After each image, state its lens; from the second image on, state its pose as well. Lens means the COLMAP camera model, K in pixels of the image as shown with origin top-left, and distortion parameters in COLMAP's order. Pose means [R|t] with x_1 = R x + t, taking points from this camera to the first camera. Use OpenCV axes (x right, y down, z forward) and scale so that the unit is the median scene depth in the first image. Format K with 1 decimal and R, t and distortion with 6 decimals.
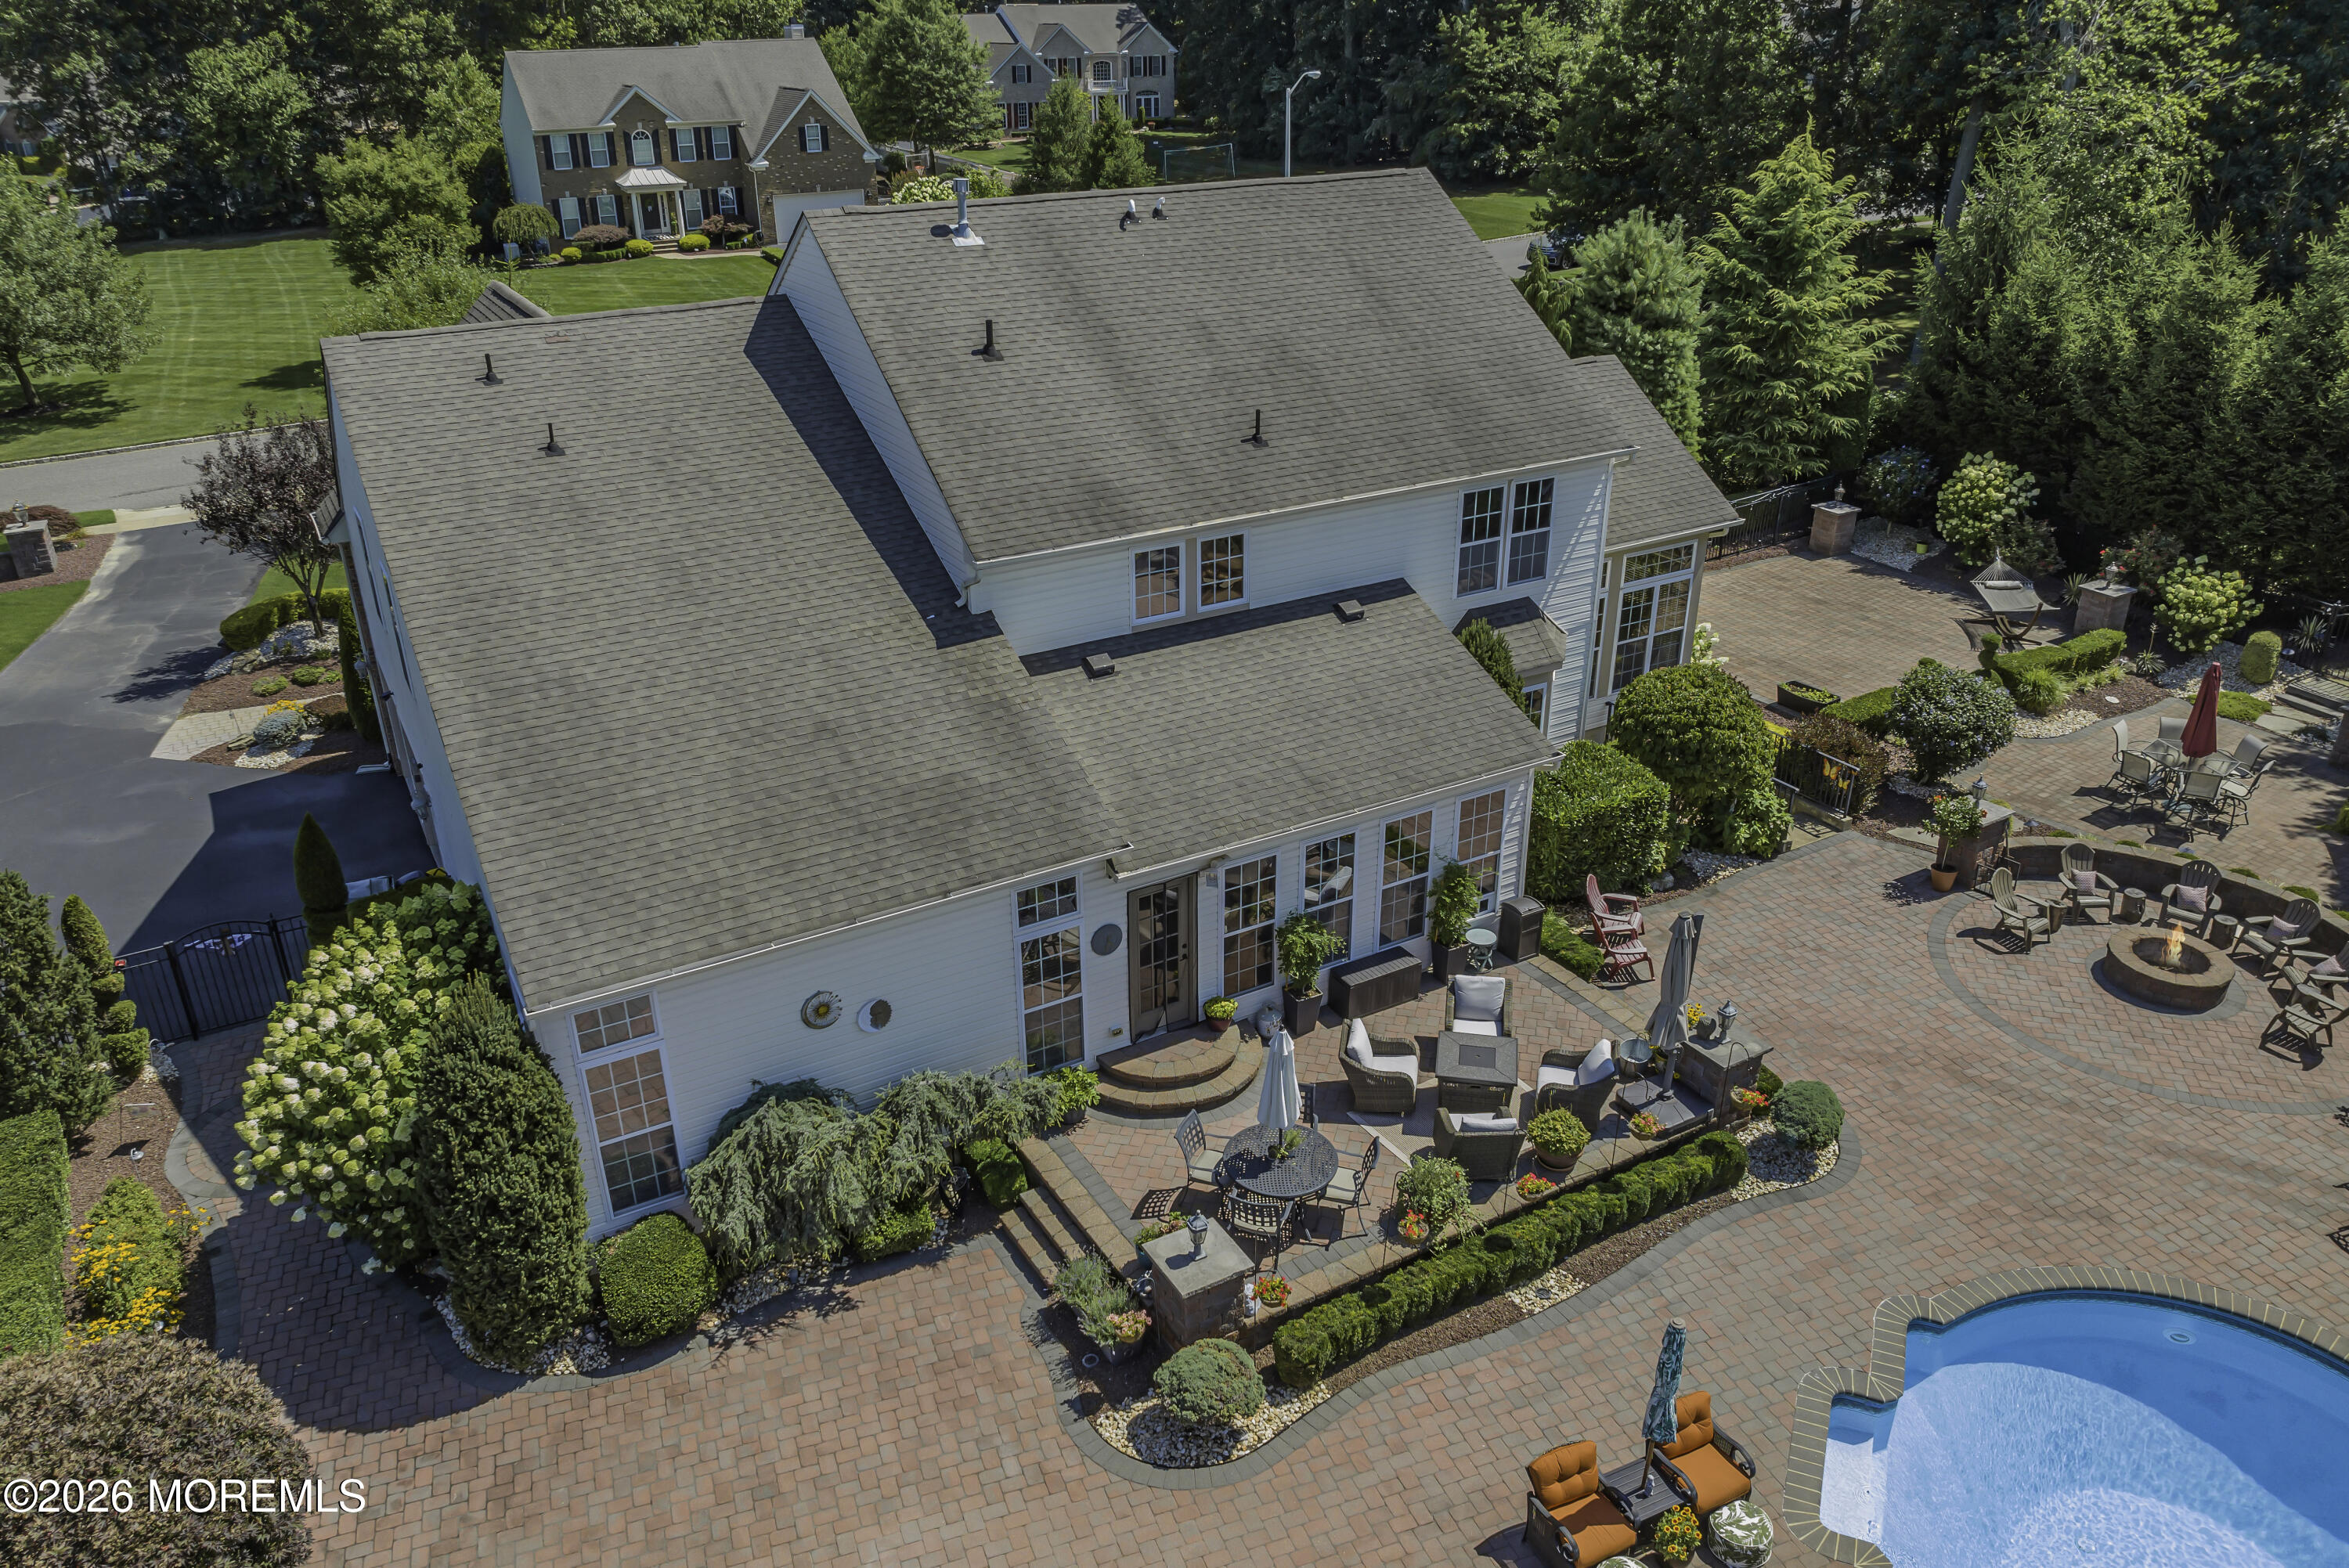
lens RADIAL K [[1662.9, 0, 1174.5], [0, 1662.9, 784.0], [0, 0, 1]] dist [-0.048017, 0.015456]
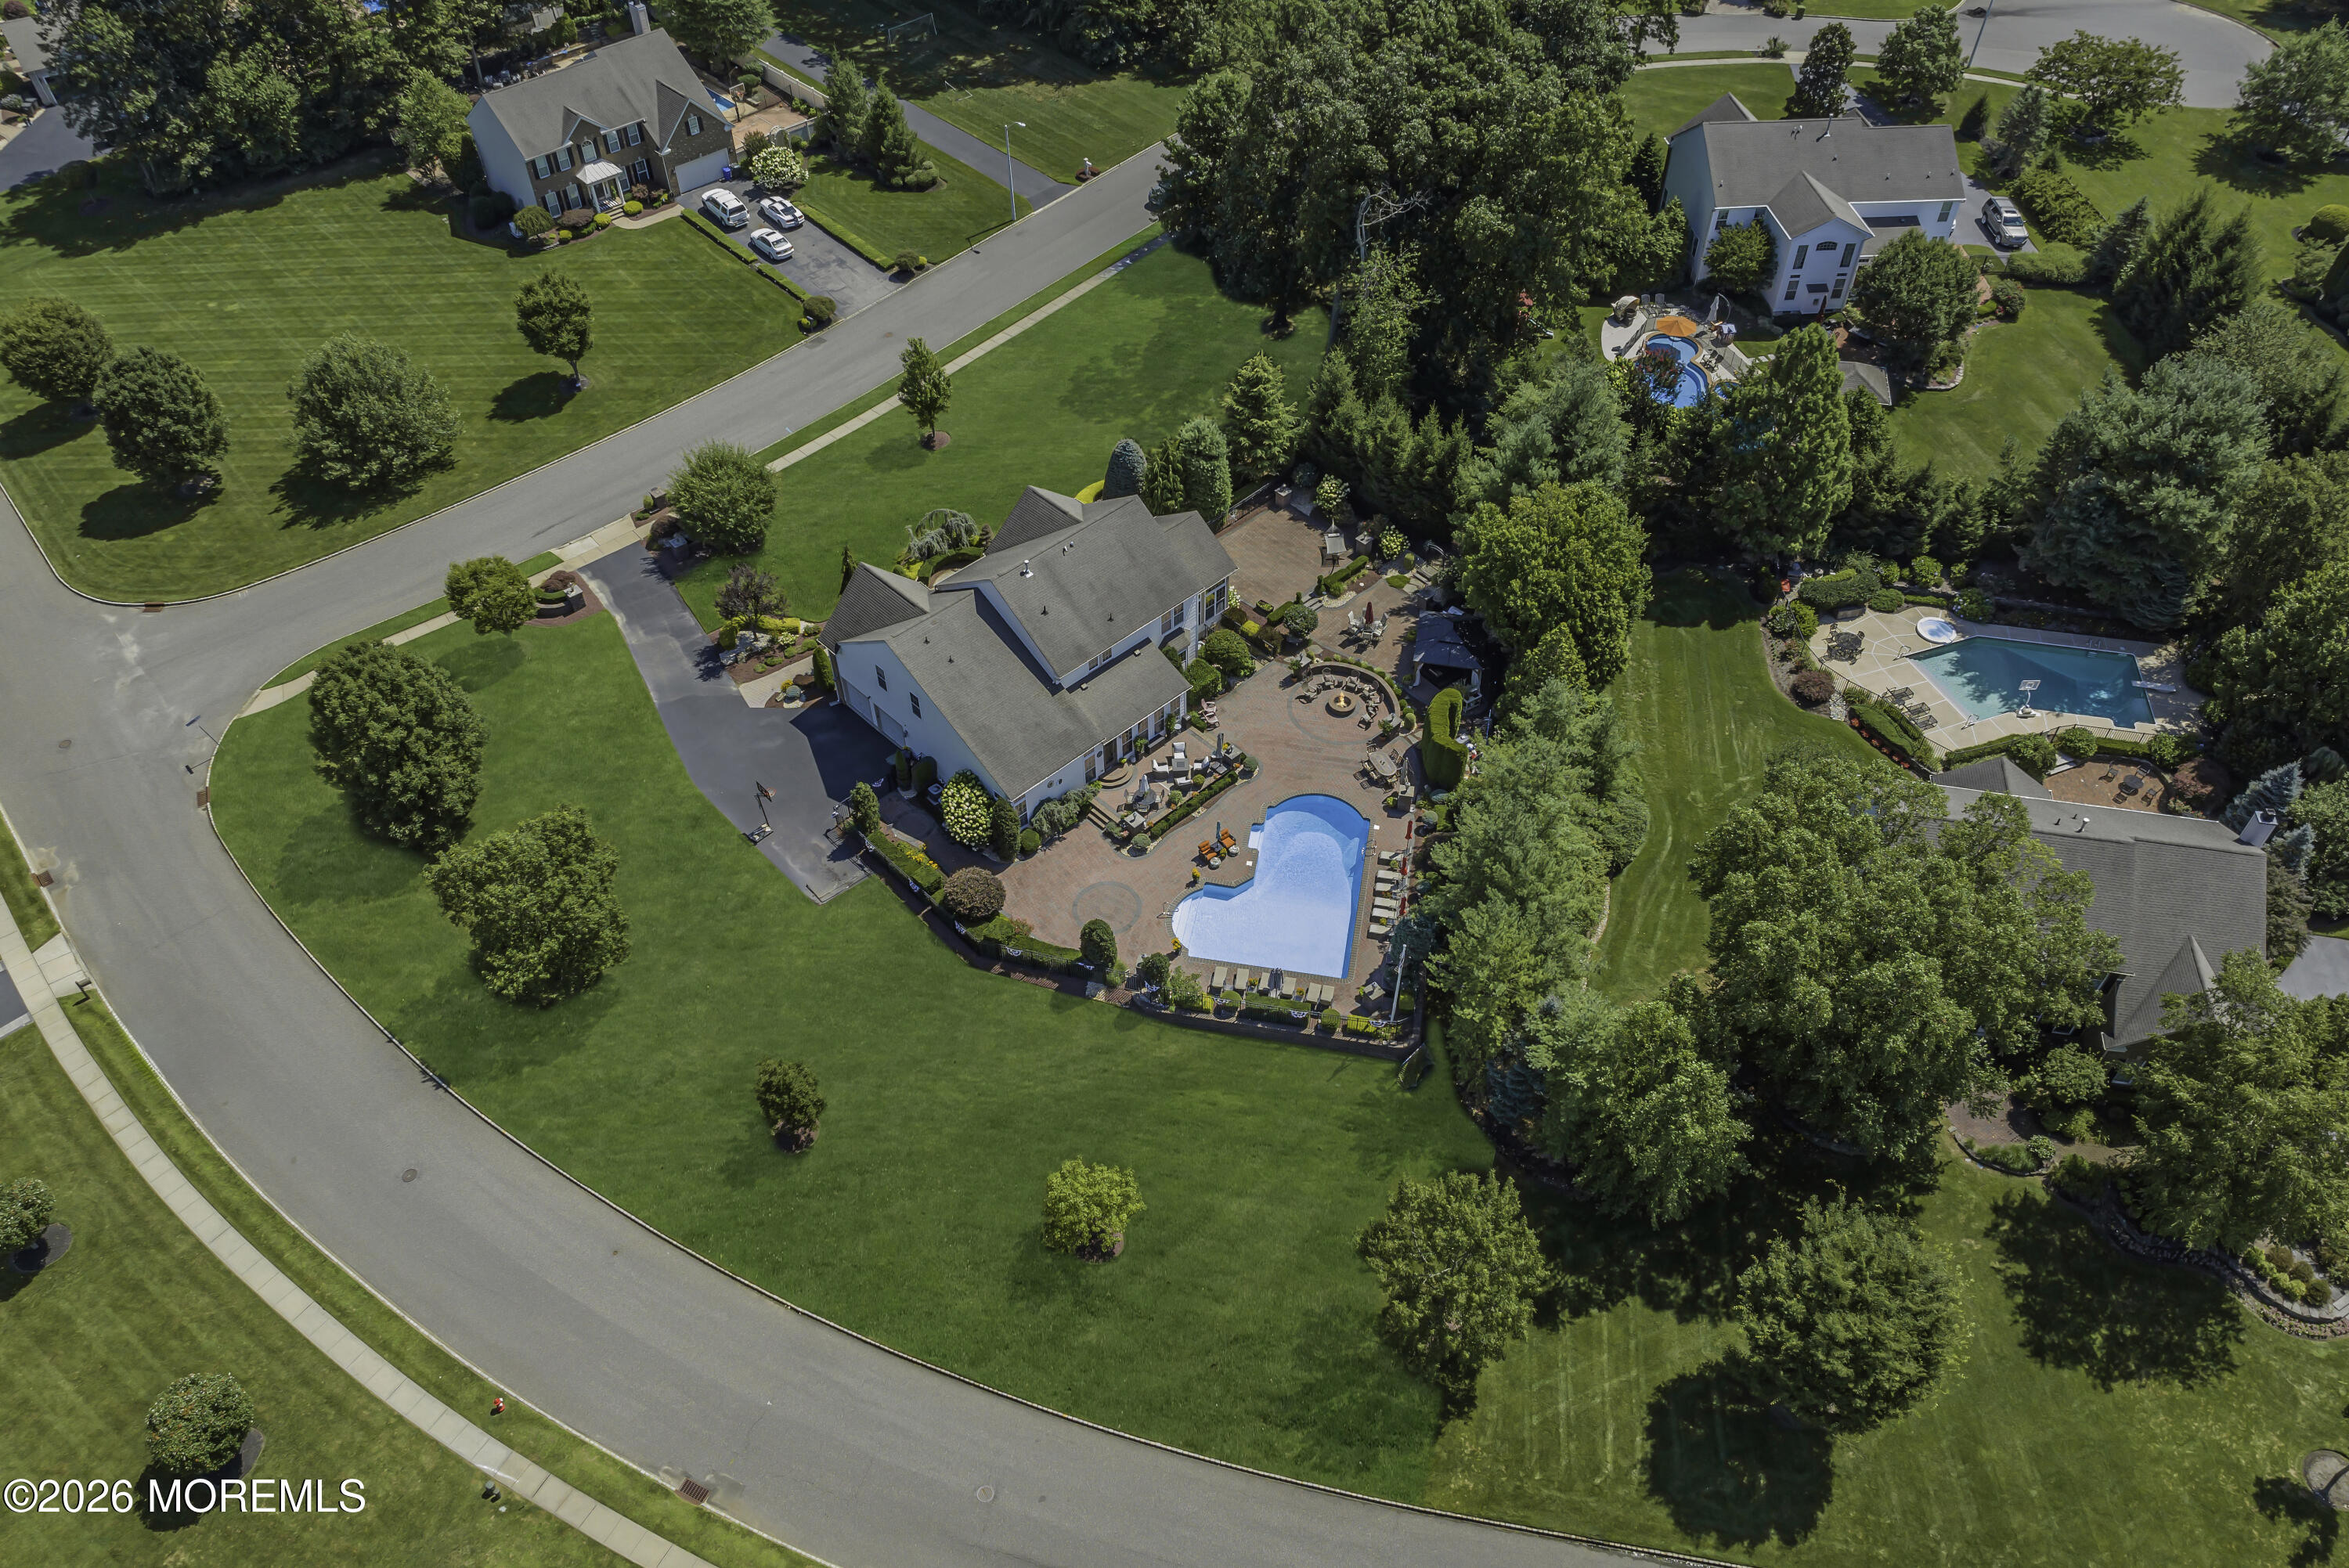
lens RADIAL K [[1649.8, 0, 1176.6], [0, 1649.8, 799.6], [0, 0, 1]] dist [-0.034014, -0.000974]
pose [[0.971738, -0.170102, 0.163675, -0.424439], [0.099269, 0.923536, 0.370441, -1.028930], [-0.214173, -0.343723, 0.914322, -2.300817]]
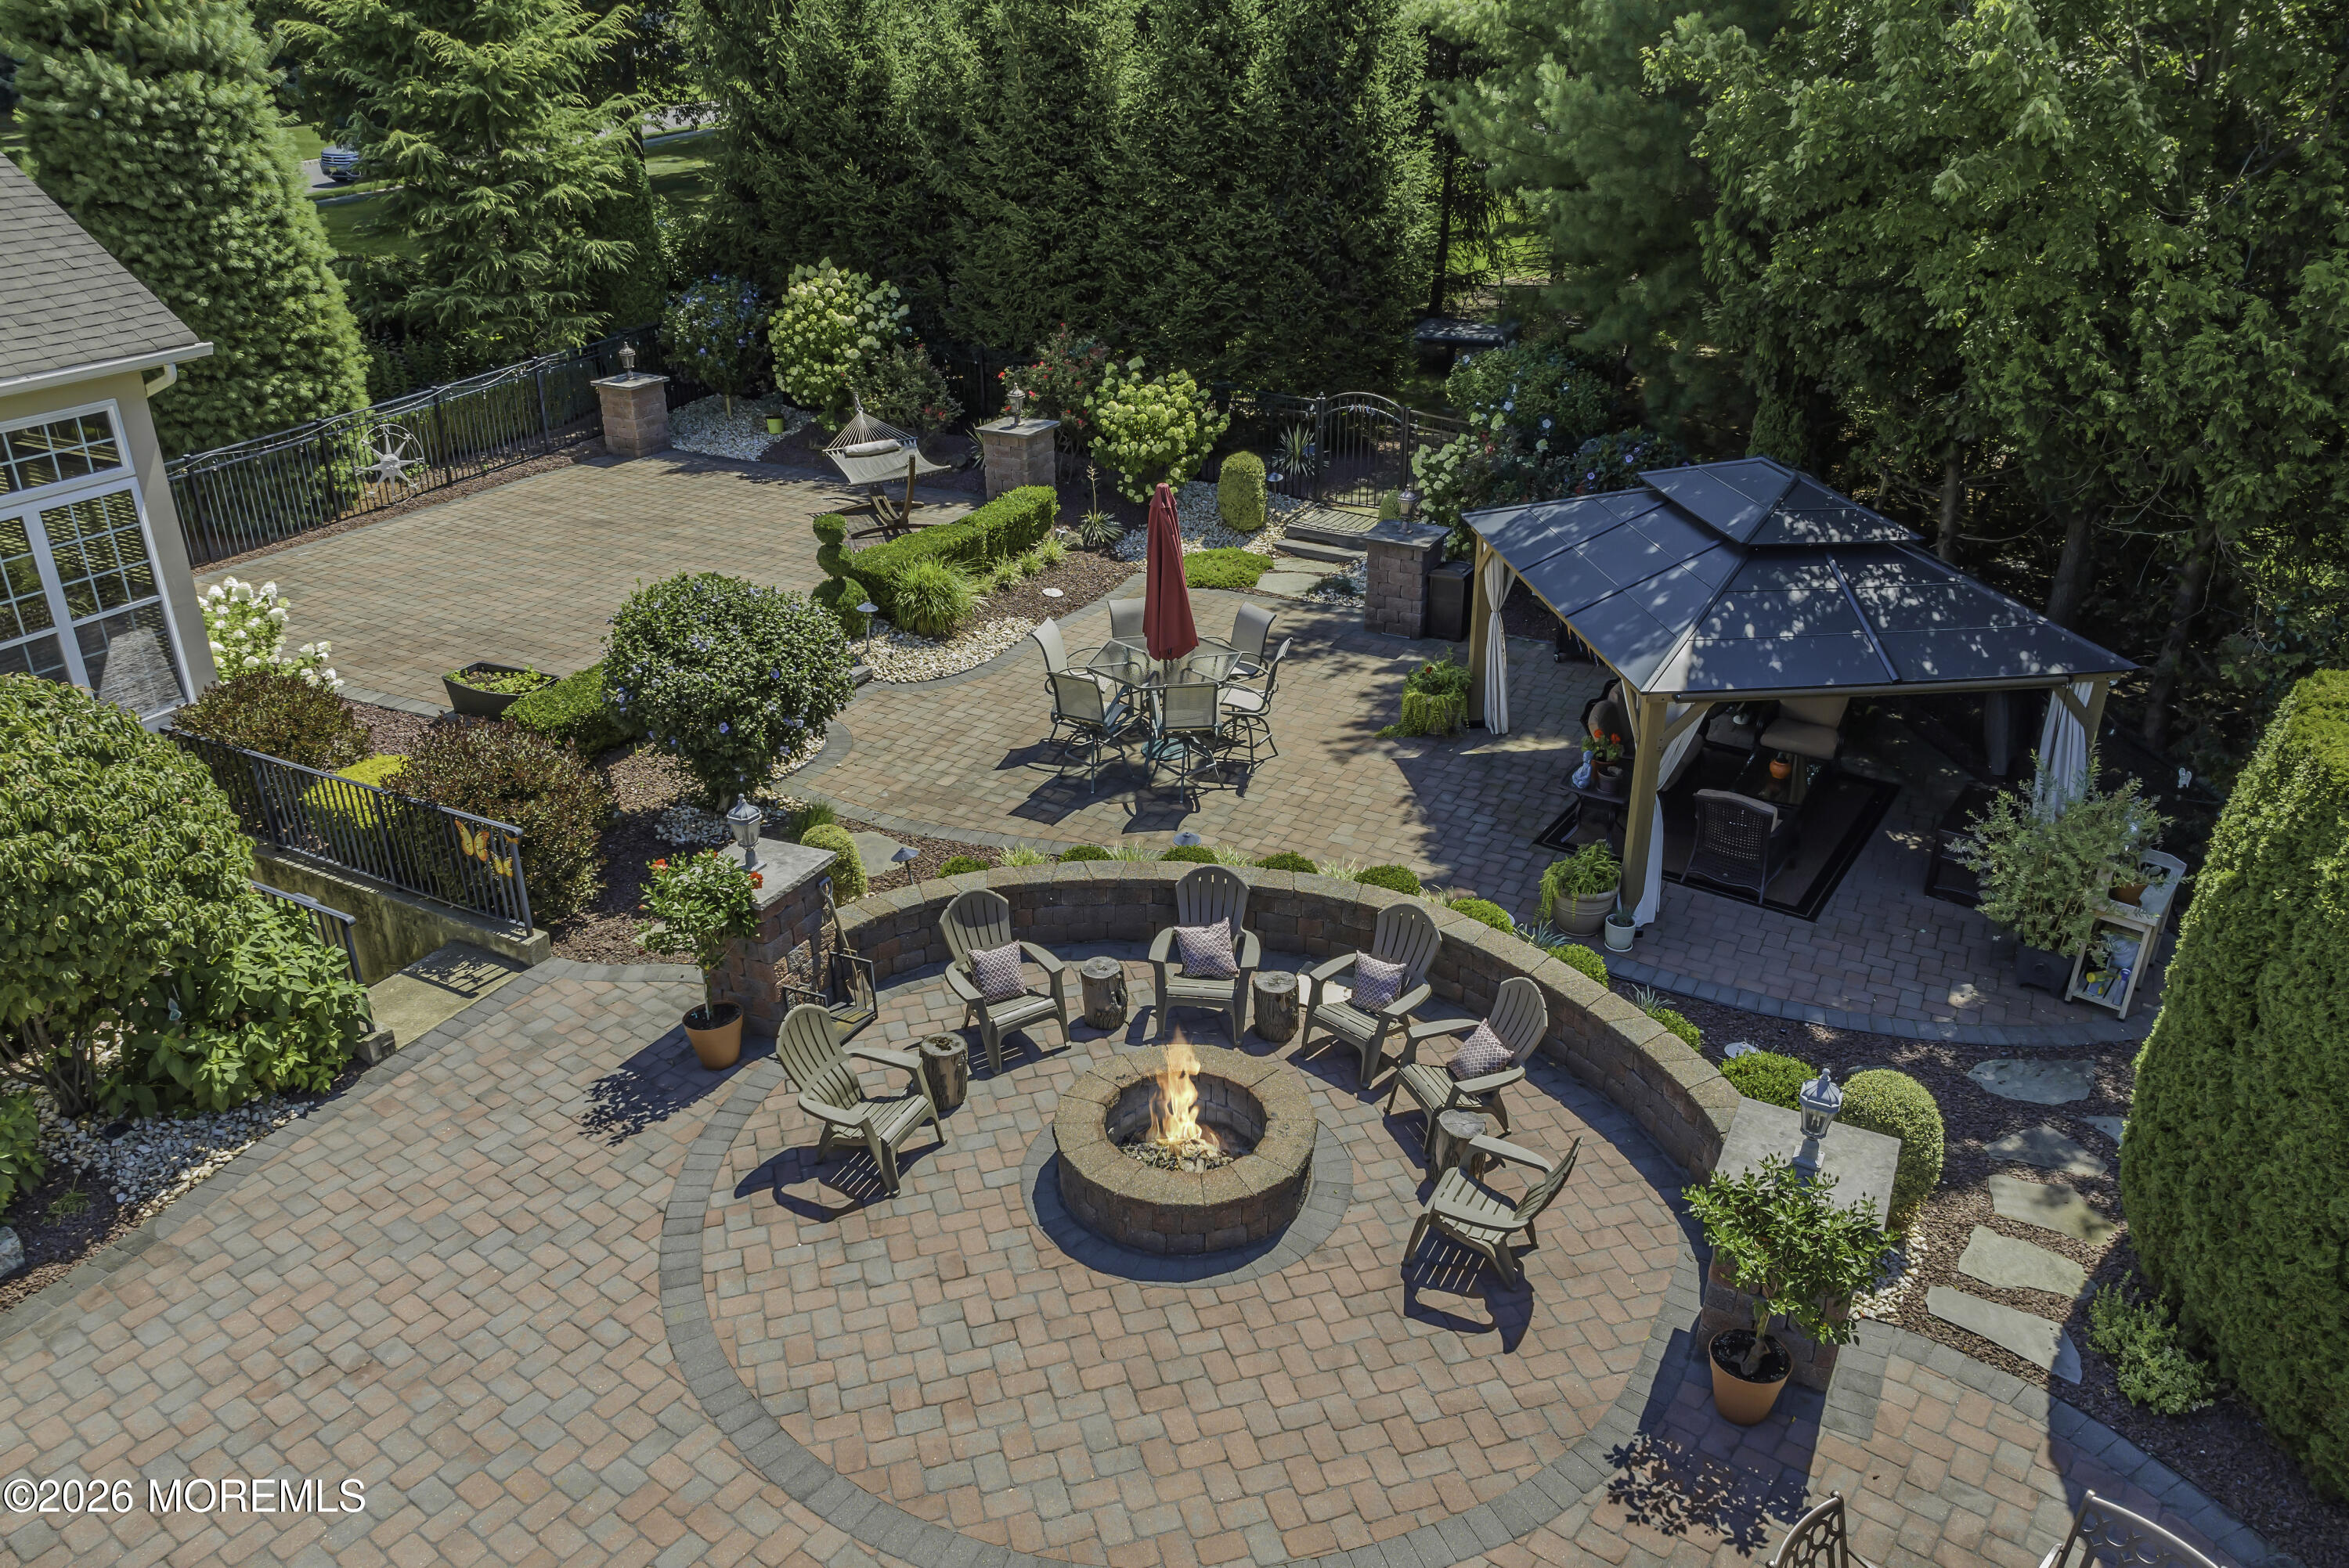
lens RADIAL K [[1662.9, 0, 1174.5], [0, 1662.9, 784.0], [0, 0, 1]] dist [-0.048017, 0.015456]
pose [[0.849591, -0.222708, 0.478116, 0.346244], [0.225097, 0.972884, 0.053186, -0.004743], [-0.476997, 0.062436, 0.876685, 0.507435]]
